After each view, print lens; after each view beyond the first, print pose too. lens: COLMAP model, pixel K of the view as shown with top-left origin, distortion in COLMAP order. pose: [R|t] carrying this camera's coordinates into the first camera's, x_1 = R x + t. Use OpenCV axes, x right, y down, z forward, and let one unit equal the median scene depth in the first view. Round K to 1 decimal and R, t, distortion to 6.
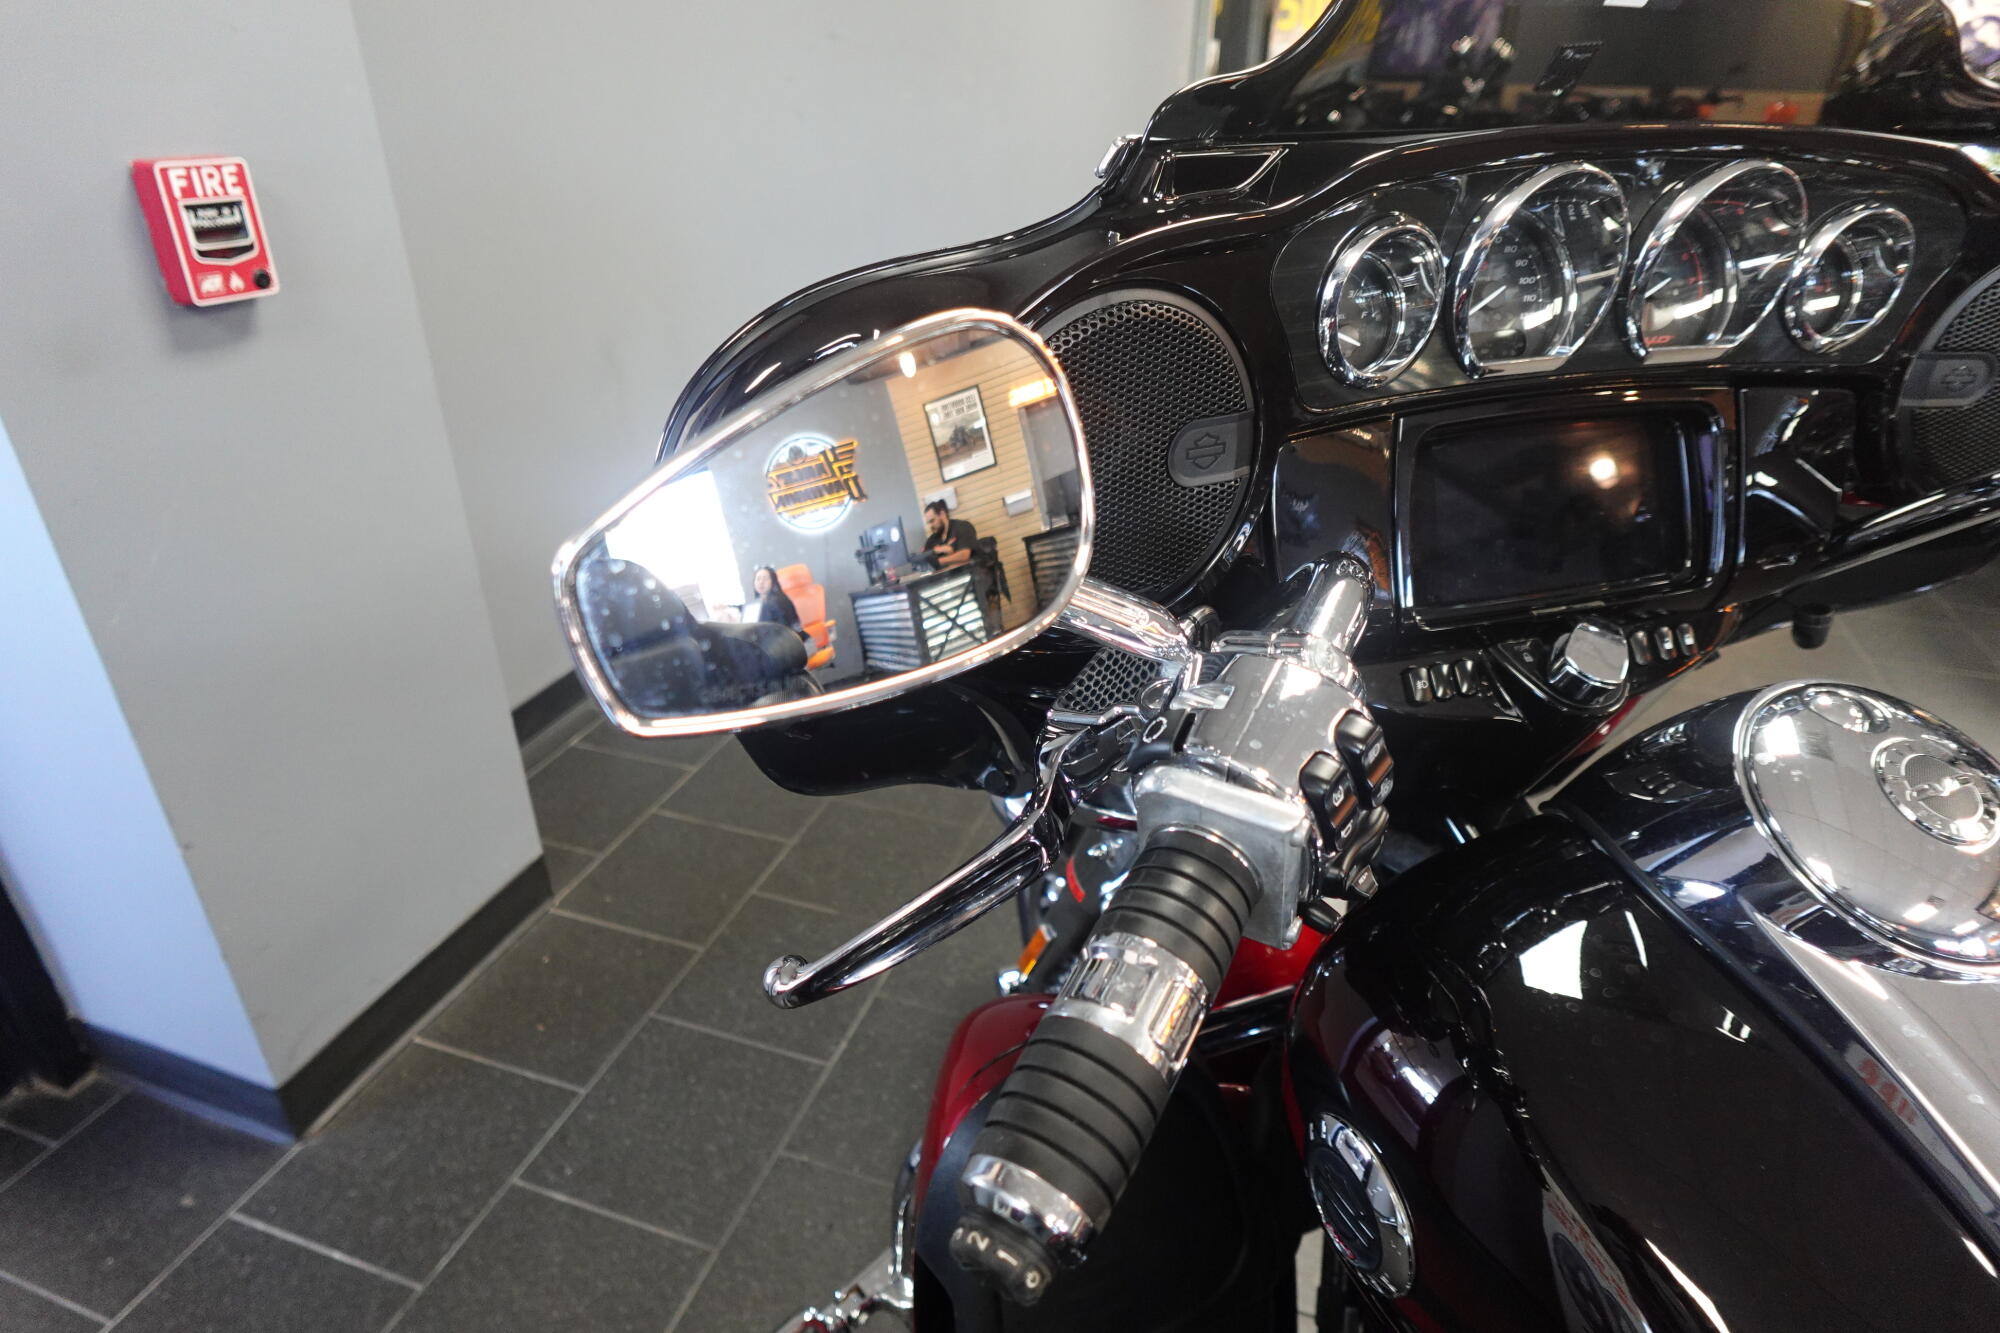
lens RADIAL K [[1132.0, 0, 1010.7], [0, 1132.0, 664.6], [0, 0, 1]] dist [-0.000017, -0.001211]
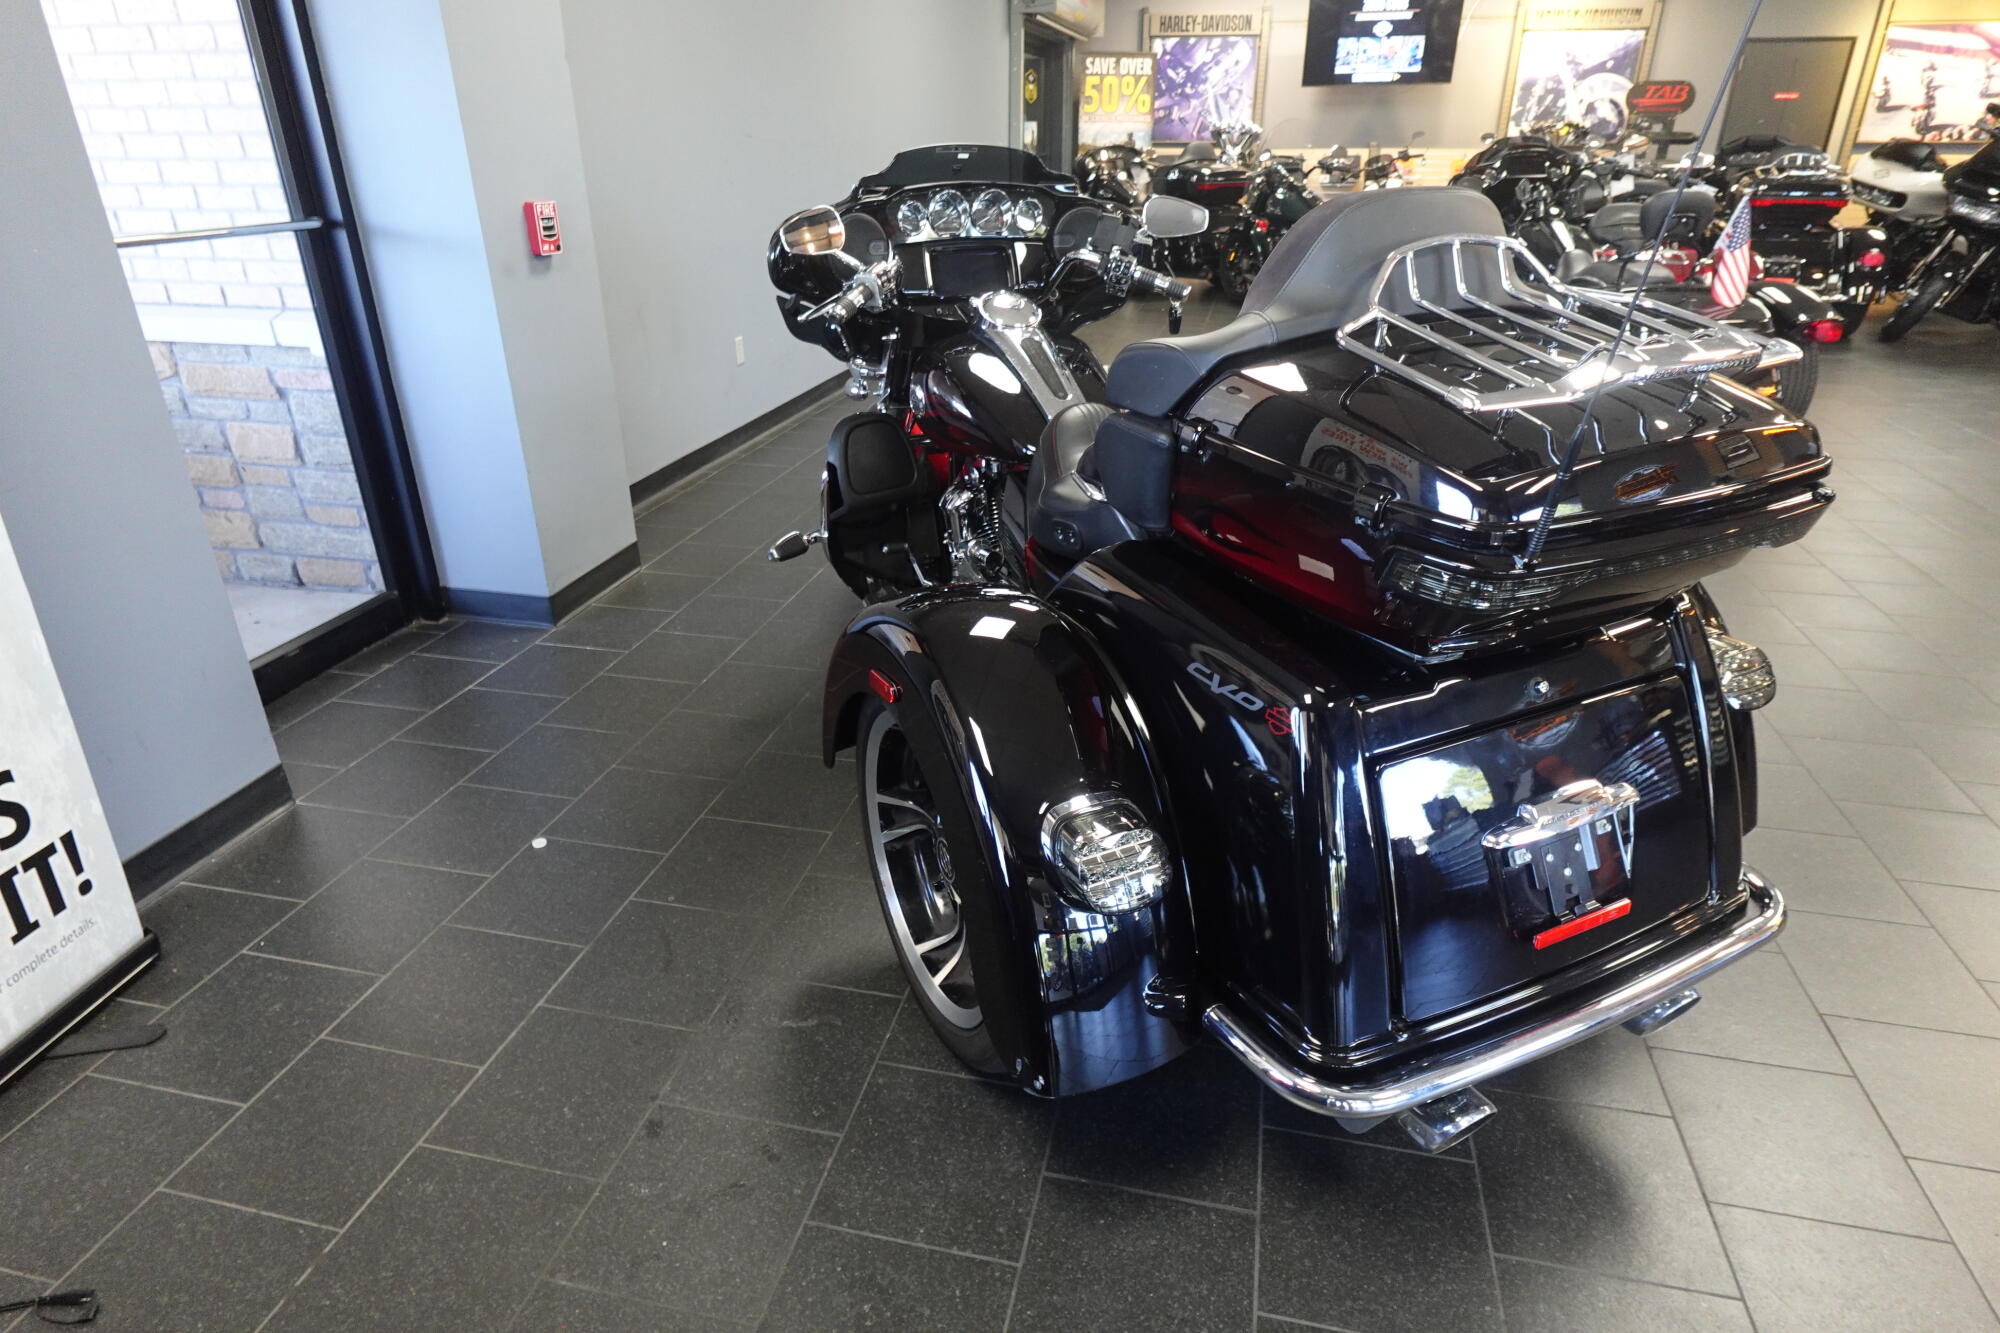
lens RADIAL K [[1137.1, 0, 1006.3], [0, 1137.1, 648.4], [0, 0, 1]] dist [0.006208, -0.001559]
pose [[0.995547, -0.052525, 0.078280, 0.116128], [0.057093, 0.996723, -0.057298, 0.816775], [-0.075014, 0.061512, 0.995283, -1.686587]]
